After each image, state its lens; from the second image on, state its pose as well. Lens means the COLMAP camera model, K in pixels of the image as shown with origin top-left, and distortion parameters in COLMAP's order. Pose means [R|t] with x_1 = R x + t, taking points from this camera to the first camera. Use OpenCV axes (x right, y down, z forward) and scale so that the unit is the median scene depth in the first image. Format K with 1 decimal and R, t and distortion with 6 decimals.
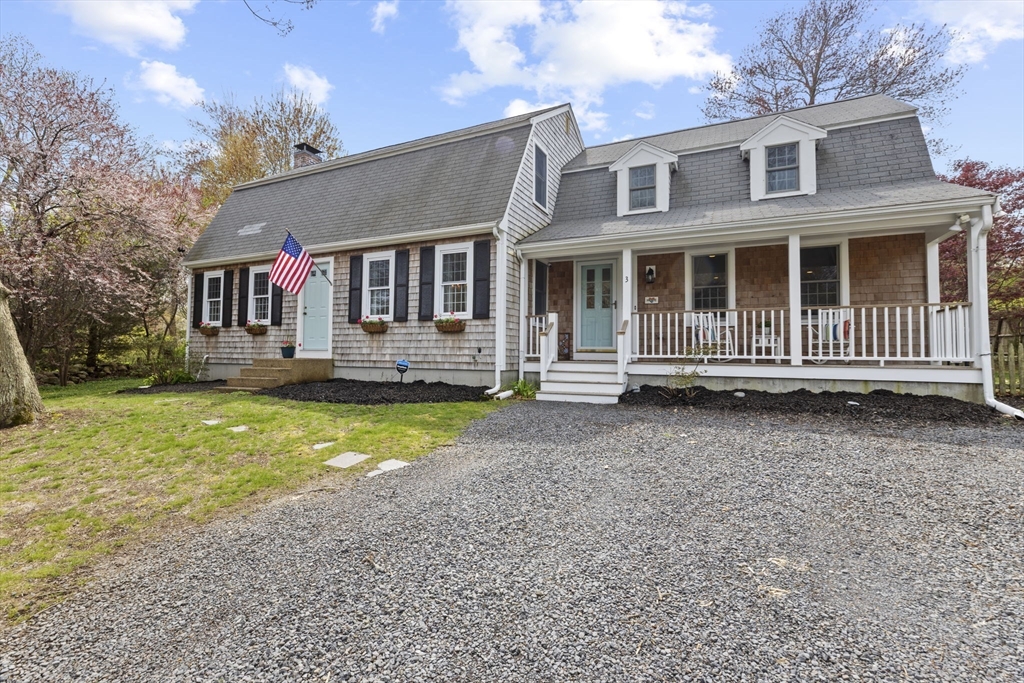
lens RADIAL K [[461.0, 0, 511.2], [0, 461.0, 337.0], [0, 0, 1]] dist [-0.010723, 0.005472]
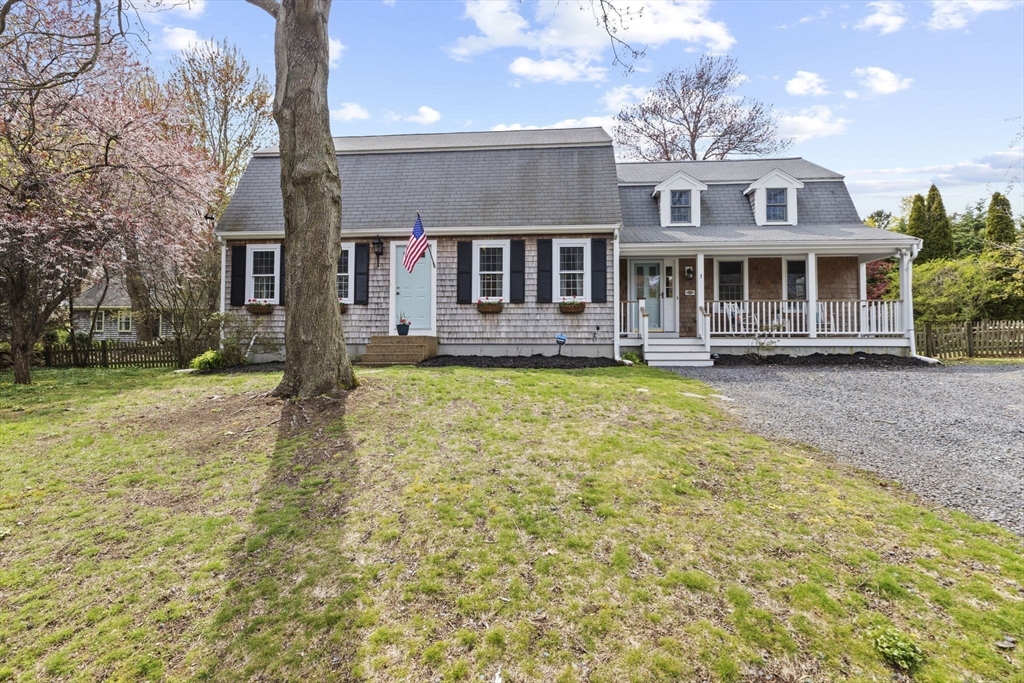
lens RADIAL K [[461.0, 0, 511.2], [0, 461.0, 337.0], [0, 0, 1]] dist [-0.010723, 0.005472]
pose [[0.934067, 0.002402, 0.357091, -0.687010], [-0.007447, 0.999891, 0.012753, 0.037124], [-0.357021, -0.014572, 0.933983, -0.061790]]
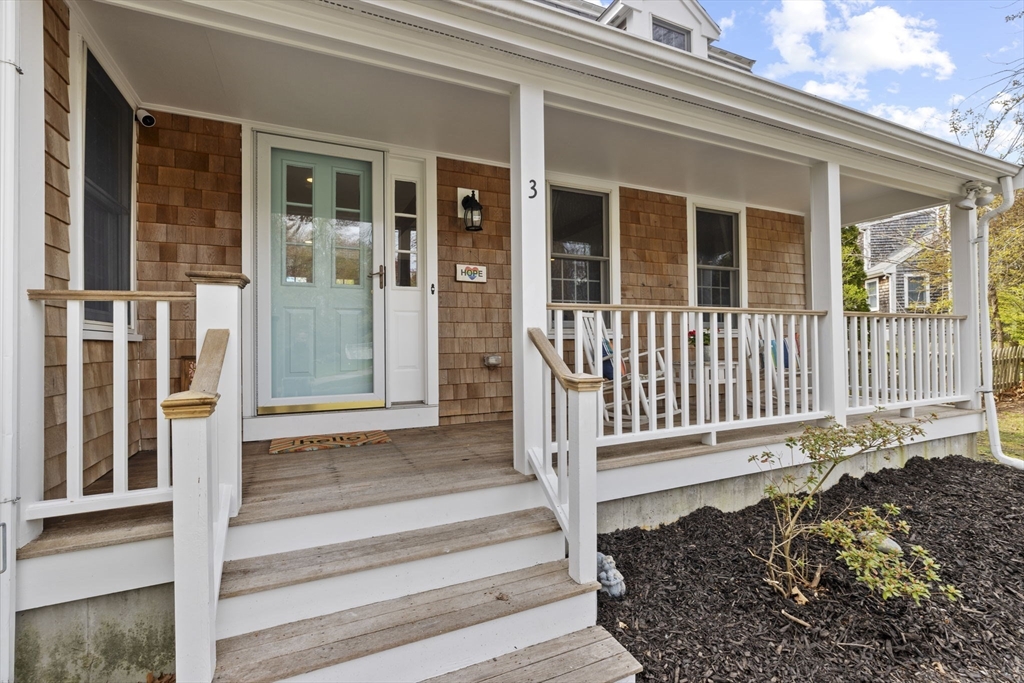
lens RADIAL K [[461.0, 0, 511.2], [0, 461.0, 337.0], [0, 0, 1]] dist [-0.010723, 0.005472]
pose [[0.646452, -0.007071, 0.762922, 0.016030], [-0.012862, 0.999714, 0.020164, -0.033675], [-0.762846, -0.022847, 0.646176, 0.746600]]
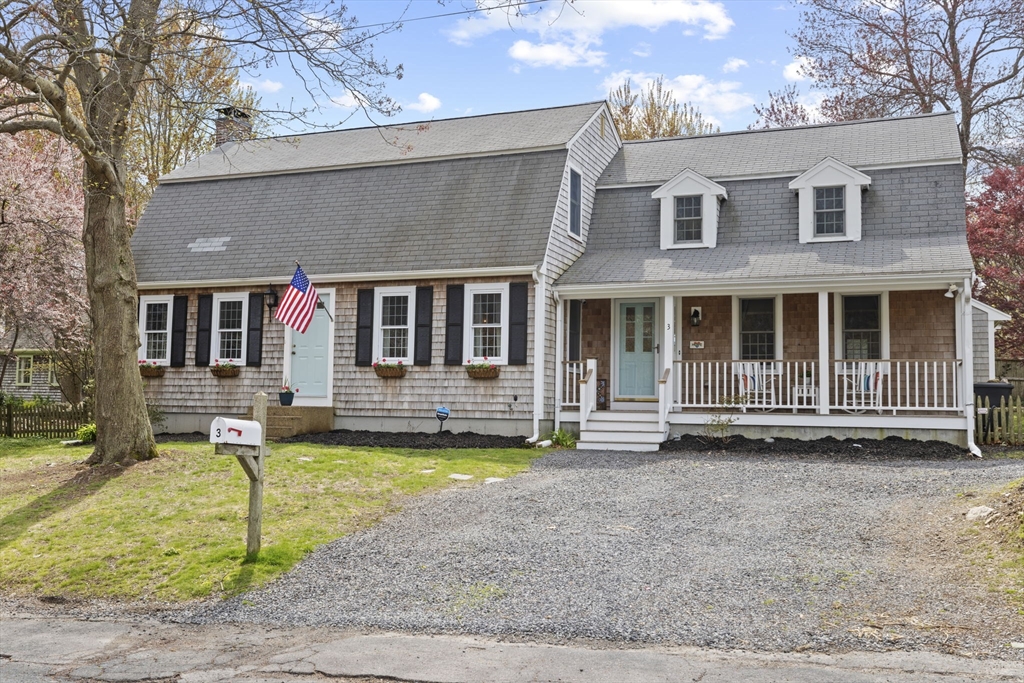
lens RADIAL K [[980.9, 0, 508.2], [0, 980.9, 335.7], [0, 0, 1]] dist [0.009405, 0.020752]
pose [[0.997948, 0.011405, 0.063011, -0.202003], [-0.009058, 0.999259, -0.037402, -0.022513], [-0.063391, 0.036754, 0.997312, -0.967816]]
